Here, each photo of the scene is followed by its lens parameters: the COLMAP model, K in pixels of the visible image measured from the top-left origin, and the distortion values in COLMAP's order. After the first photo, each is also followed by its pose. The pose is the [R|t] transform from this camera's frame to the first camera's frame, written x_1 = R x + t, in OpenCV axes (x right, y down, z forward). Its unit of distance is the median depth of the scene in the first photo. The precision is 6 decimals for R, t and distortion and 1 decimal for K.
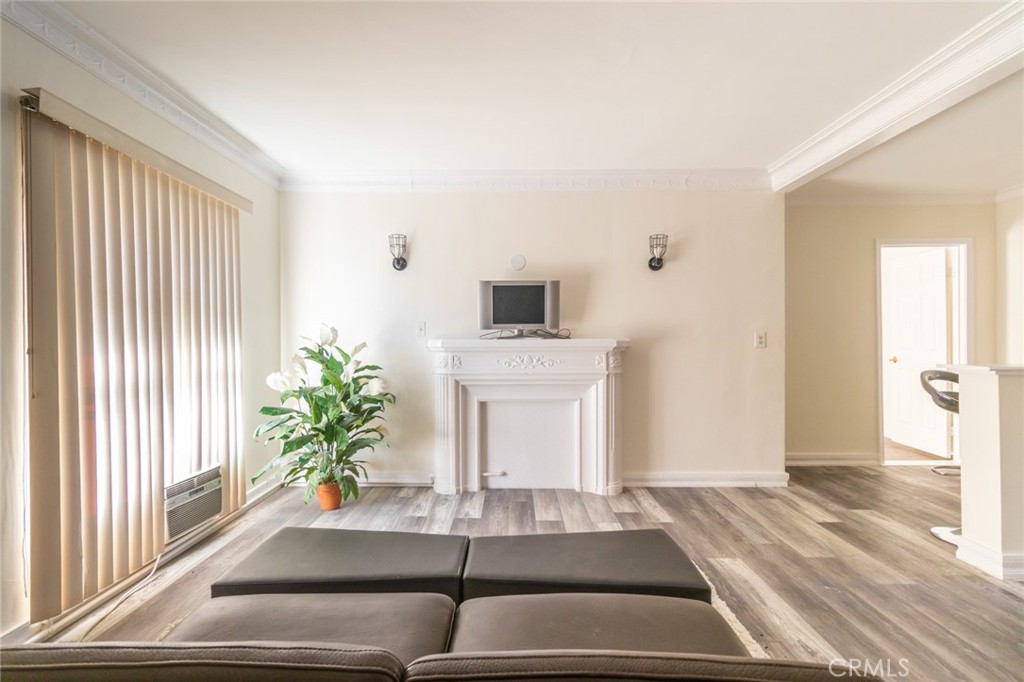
lens RADIAL K [[473.8, 0, 512.4], [0, 473.8, 340.9], [0, 0, 1]] dist [0.001343, -0.001106]
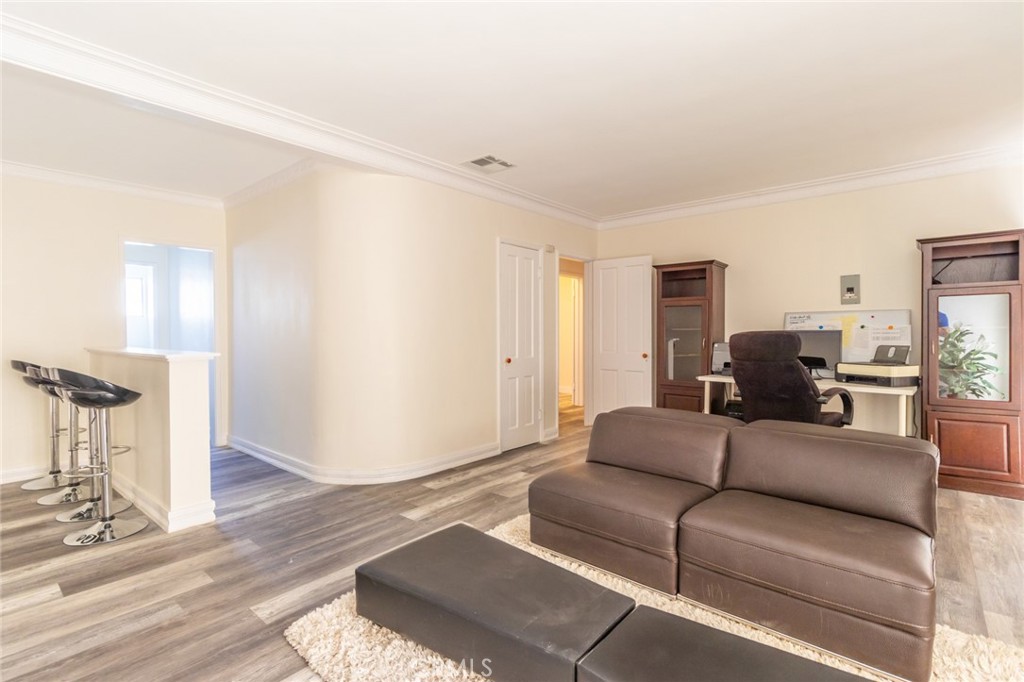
lens RADIAL K [[473.8, 0, 511.1], [0, 473.8, 337.1], [0, 0, 1]] dist [0.001343, -0.001106]
pose [[-0.757720, -0.000521, 0.652579, -0.366396], [0.012029, 0.999819, 0.014765, 0.002257], [-0.652468, 0.019038, -0.757577, 1.311367]]
